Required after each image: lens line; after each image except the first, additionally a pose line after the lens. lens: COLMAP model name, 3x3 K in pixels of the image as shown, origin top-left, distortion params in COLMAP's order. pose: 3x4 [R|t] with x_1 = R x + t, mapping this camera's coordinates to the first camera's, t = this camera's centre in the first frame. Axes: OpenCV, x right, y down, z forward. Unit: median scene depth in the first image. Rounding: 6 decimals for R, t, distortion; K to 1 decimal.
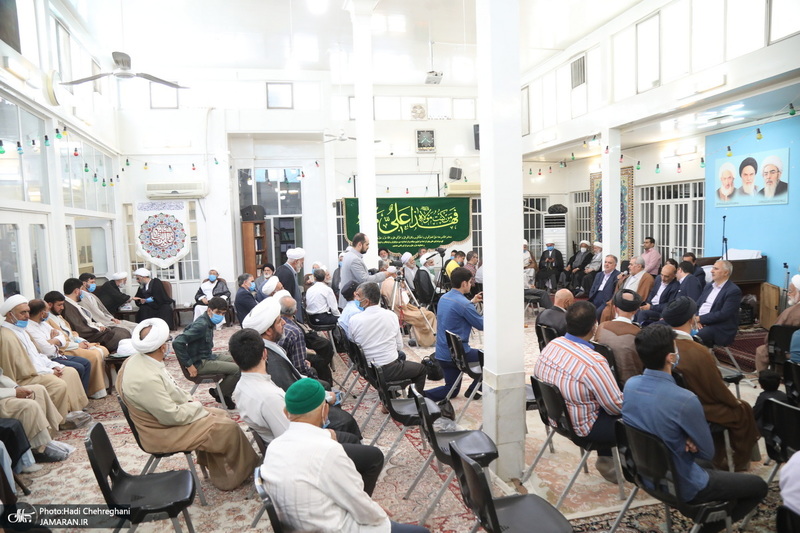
lens RADIAL K [[552.1, 0, 400.0], [0, 552.1, 266.5], [0, 0, 1]] dist [0.001865, 0.001818]
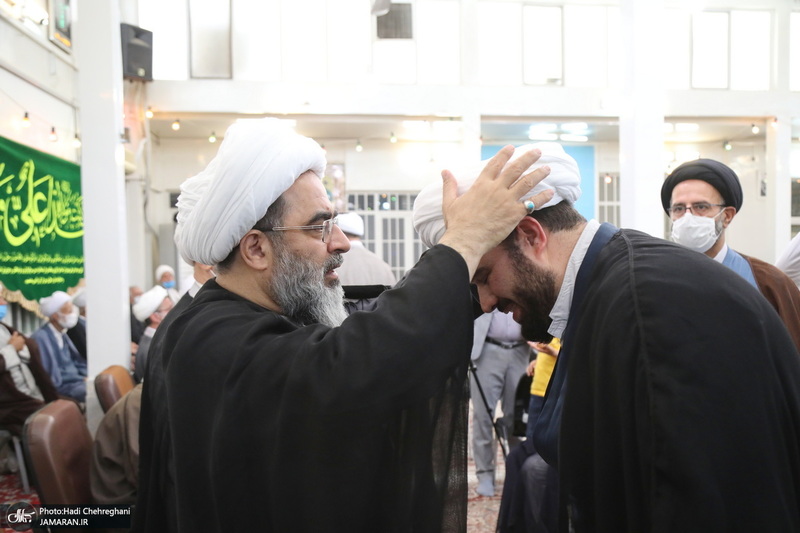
lens RADIAL K [[720.5, 0, 400.0], [0, 720.5, 266.5], [0, 0, 1]] dist [-0.009377, -0.006699]
pose [[0.045535, 0.011871, 0.998892, -0.572711], [0.093202, 0.995517, -0.016080, -0.023211], [-0.994605, 0.093831, 0.044224, 0.956274]]
